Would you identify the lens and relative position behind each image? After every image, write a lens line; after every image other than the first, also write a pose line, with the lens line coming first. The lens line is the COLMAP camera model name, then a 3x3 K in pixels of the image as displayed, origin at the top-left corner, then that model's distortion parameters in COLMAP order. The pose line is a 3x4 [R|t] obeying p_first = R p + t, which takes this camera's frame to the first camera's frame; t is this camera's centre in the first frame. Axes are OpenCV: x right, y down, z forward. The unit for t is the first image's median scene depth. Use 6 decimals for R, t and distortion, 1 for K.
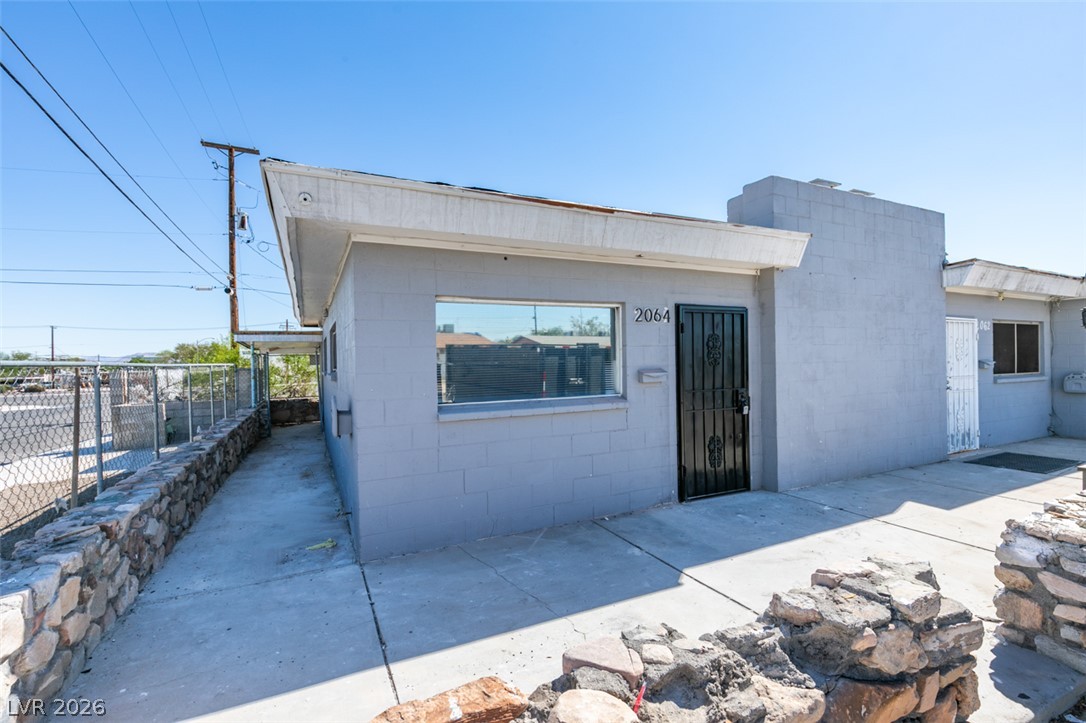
lens RADIAL K [[485.2, 0, 542.3], [0, 485.2, 362.9], [0, 0, 1]] dist [-0.000661, -0.000053]
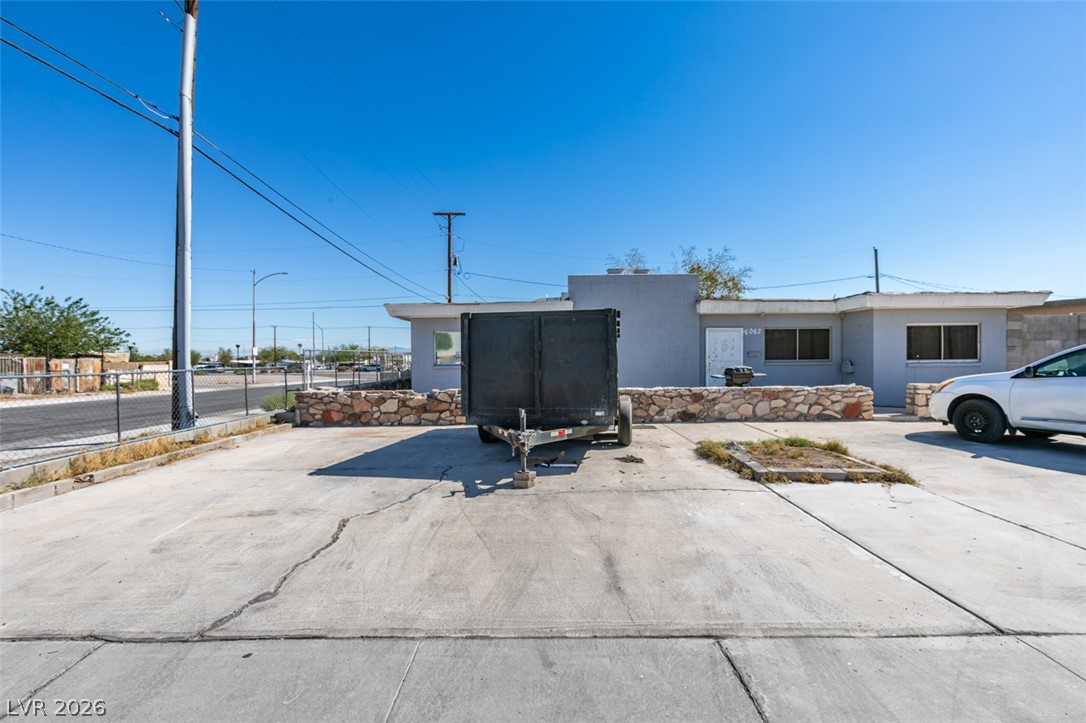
lens RADIAL K [[485.2, 0, 543.6], [0, 485.2, 359.1], [0, 0, 1]] dist [-0.000661, -0.000053]
pose [[0.900164, 0.009843, -0.435441, 0.312619], [-0.004730, 0.999907, 0.012824, 0.000887], [0.435526, -0.009484, 0.900126, -0.273460]]
